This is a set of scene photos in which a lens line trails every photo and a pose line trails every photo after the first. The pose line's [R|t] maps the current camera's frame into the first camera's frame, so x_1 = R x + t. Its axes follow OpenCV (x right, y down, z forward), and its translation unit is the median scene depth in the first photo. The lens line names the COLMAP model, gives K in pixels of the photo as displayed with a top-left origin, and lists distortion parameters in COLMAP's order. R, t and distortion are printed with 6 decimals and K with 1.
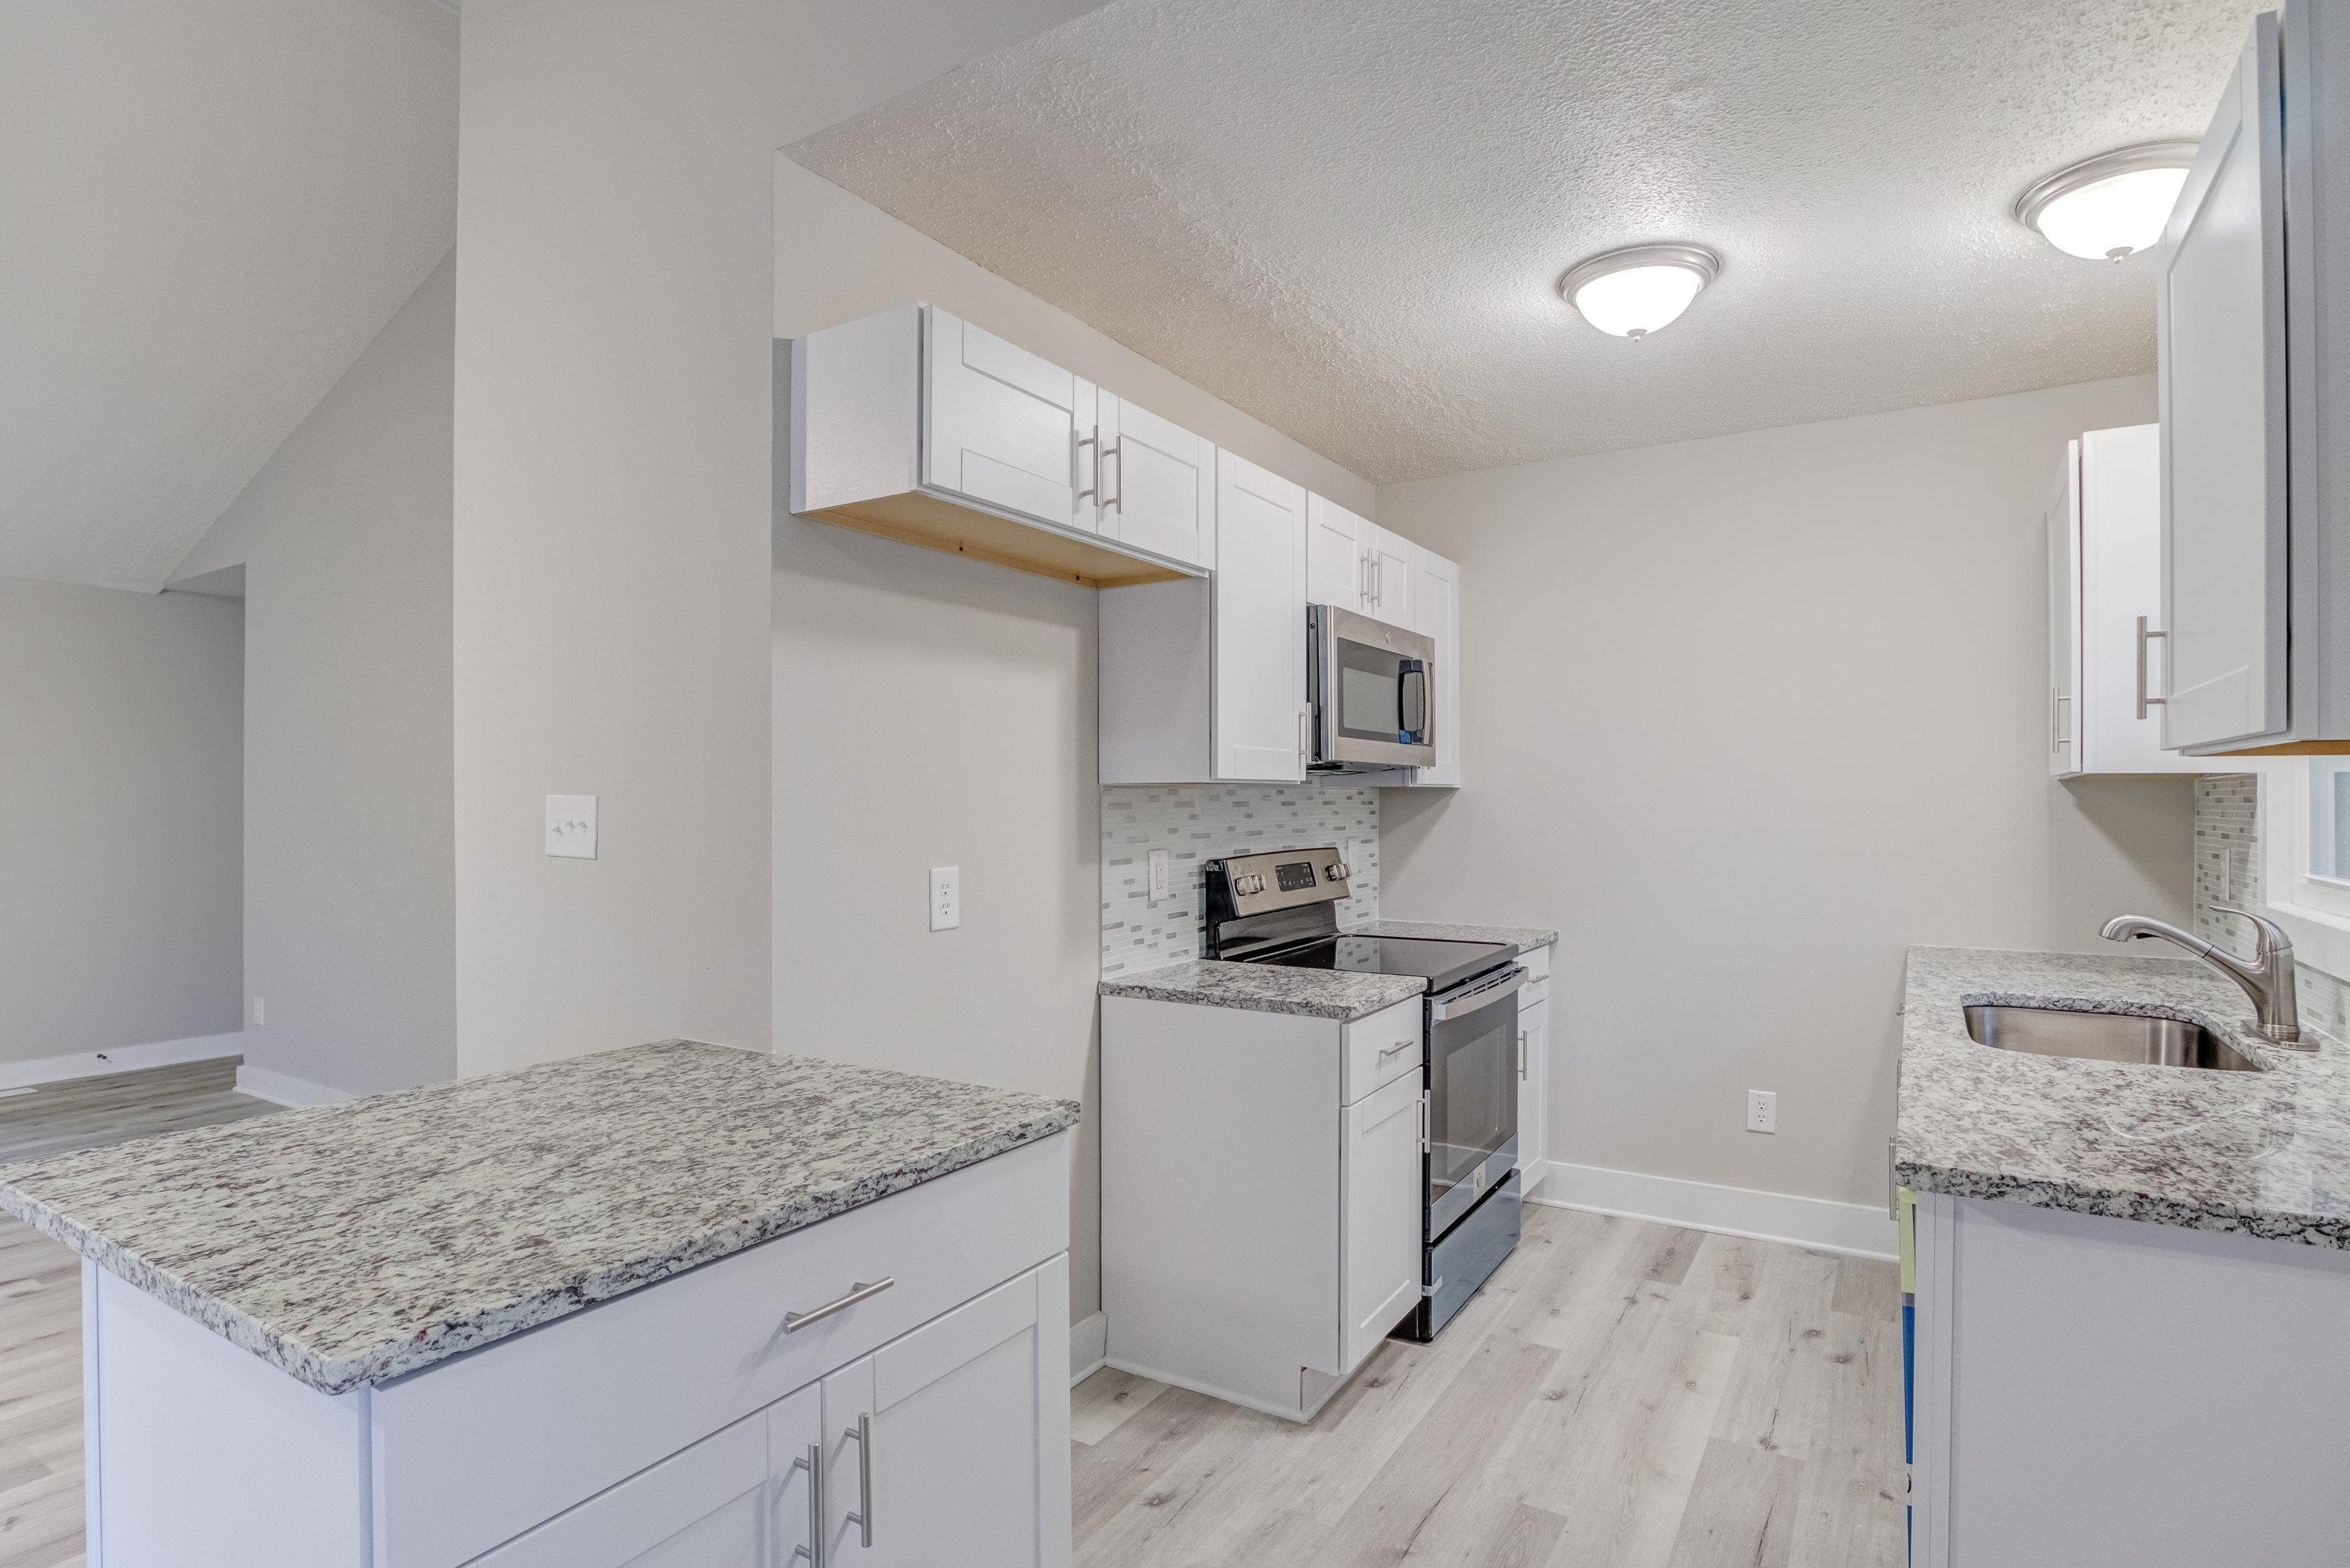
lens RADIAL K [[1193.1, 0, 1184.0], [0, 1193.1, 804.8], [0, 0, 1]] dist [-0.033793, 0.015858]
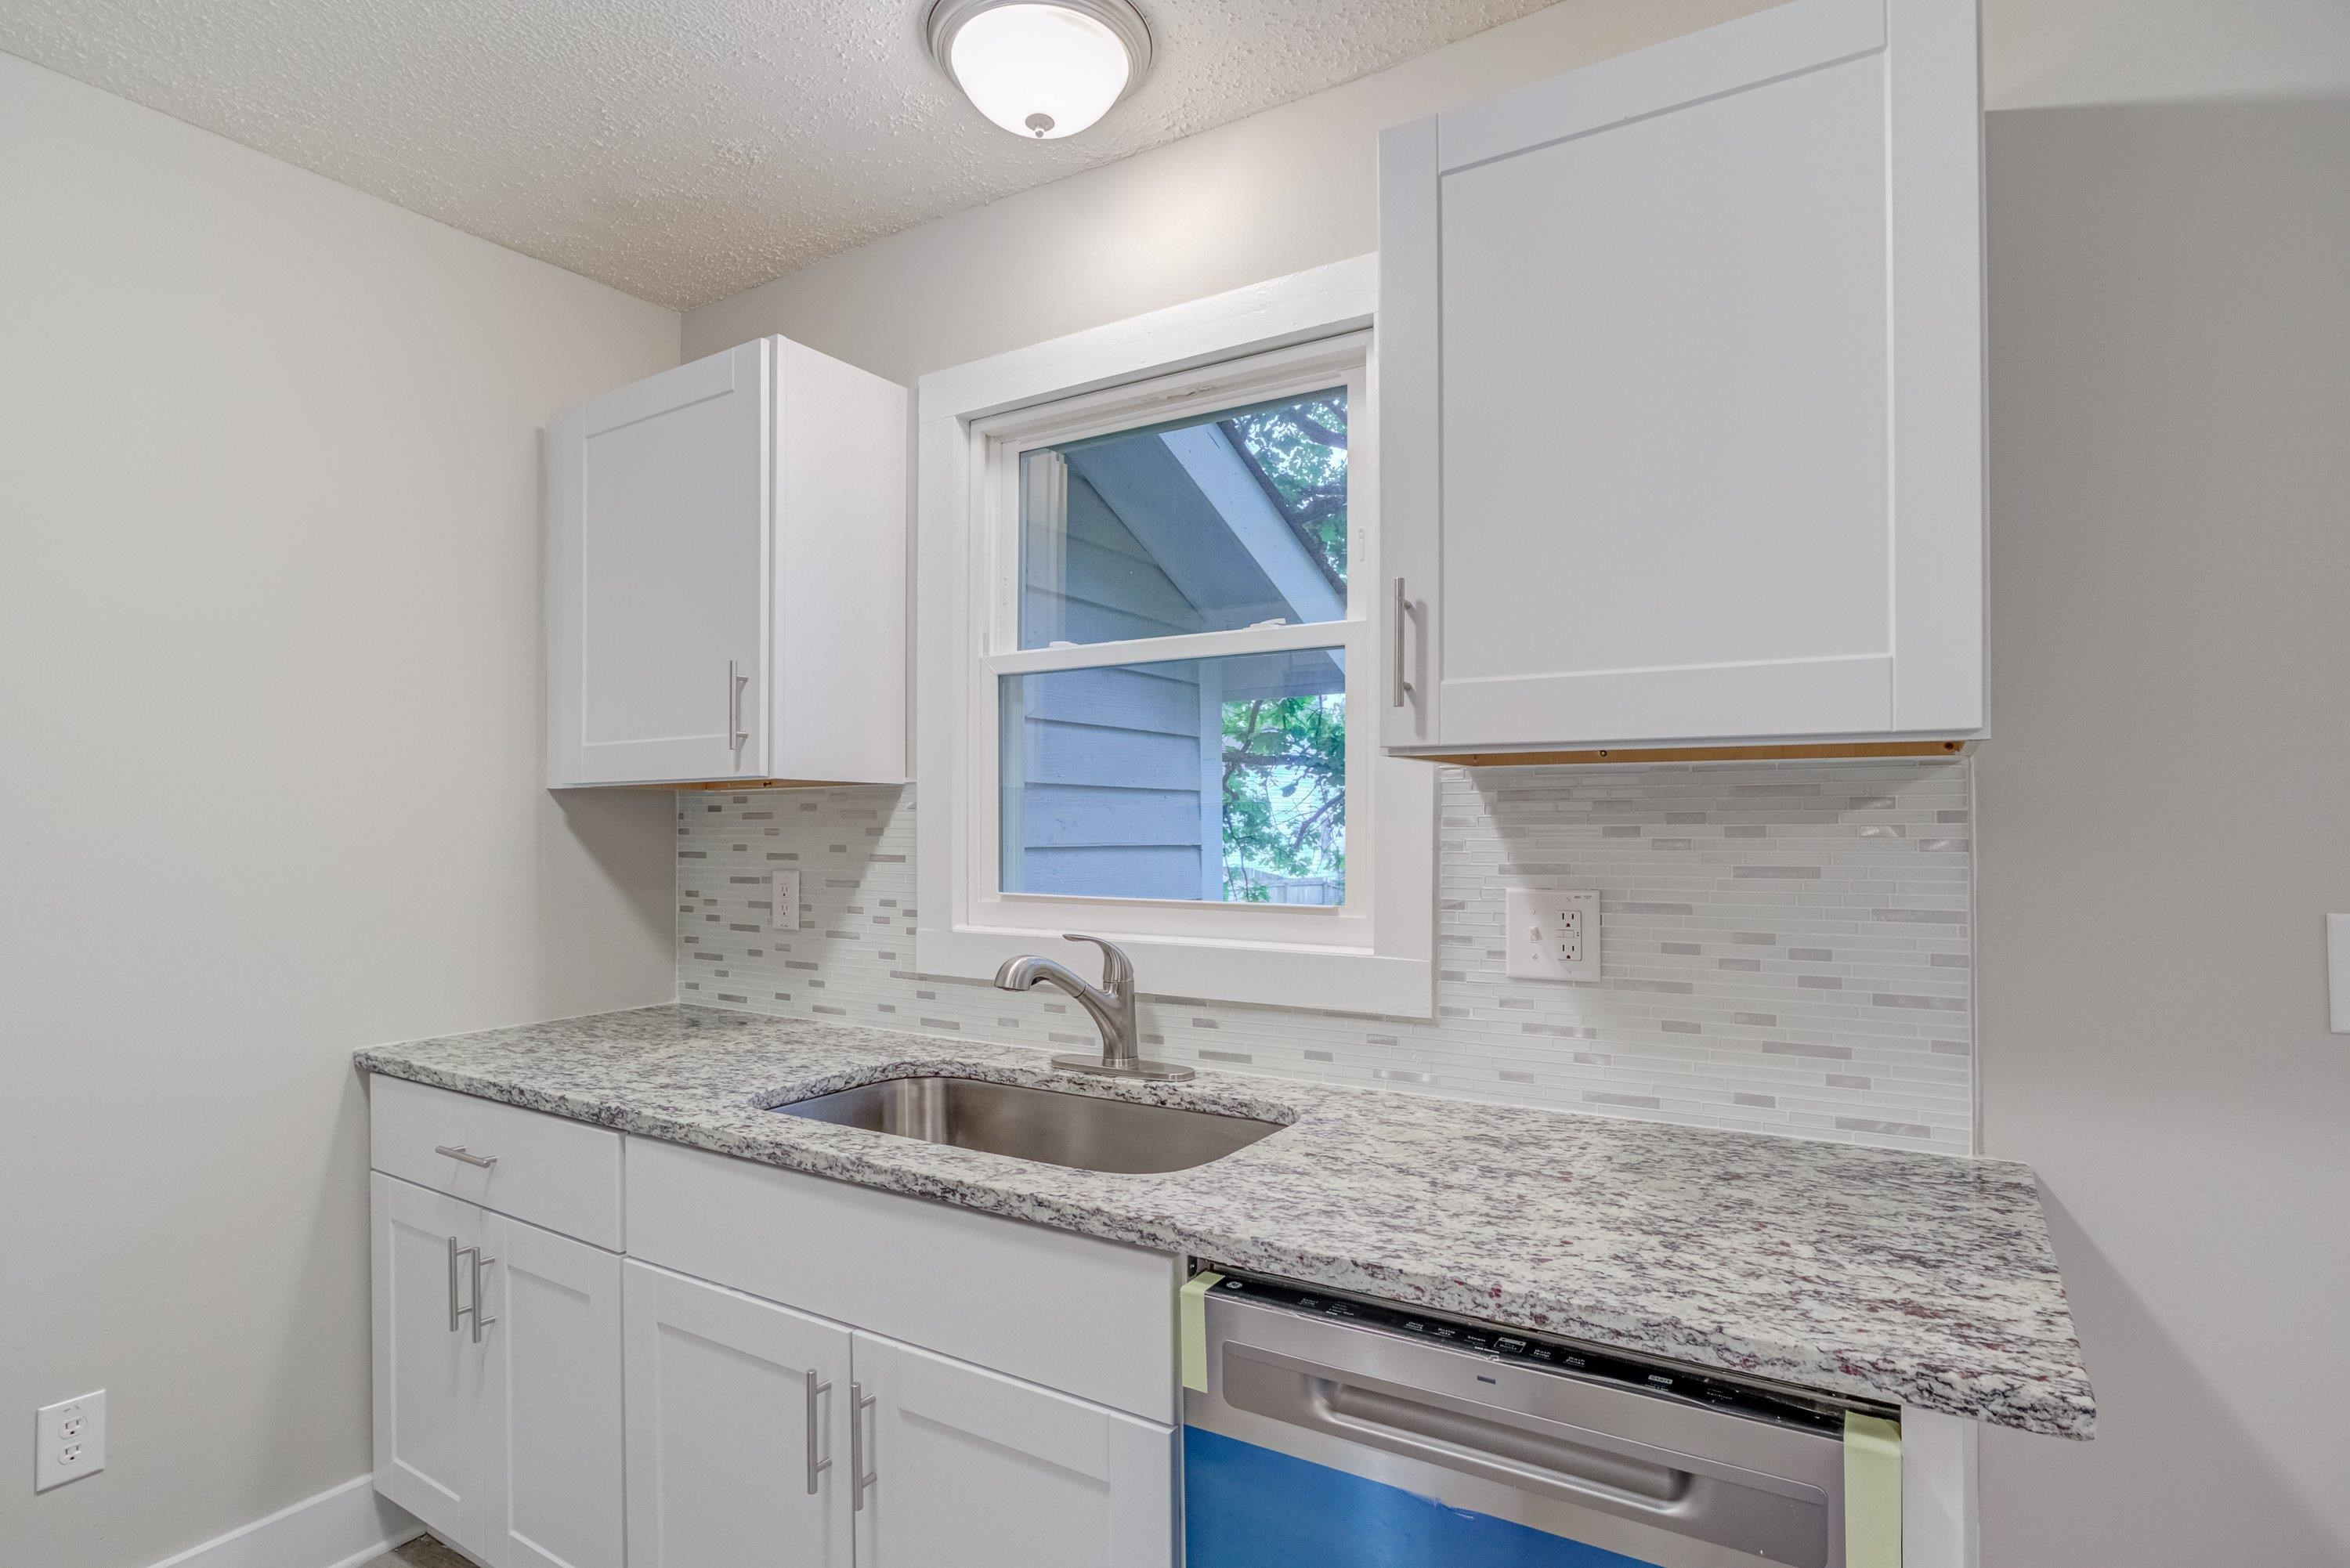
lens RADIAL K [[1193.1, 0, 1184.0], [0, 1193.1, 804.8], [0, 0, 1]] dist [-0.033793, 0.015858]
pose [[0.020000, 0.008957, 0.999760, 0.004245], [0.012300, 0.999882, -0.009204, 0.001207], [-0.999724, 0.012481, 0.019888, 0.881850]]
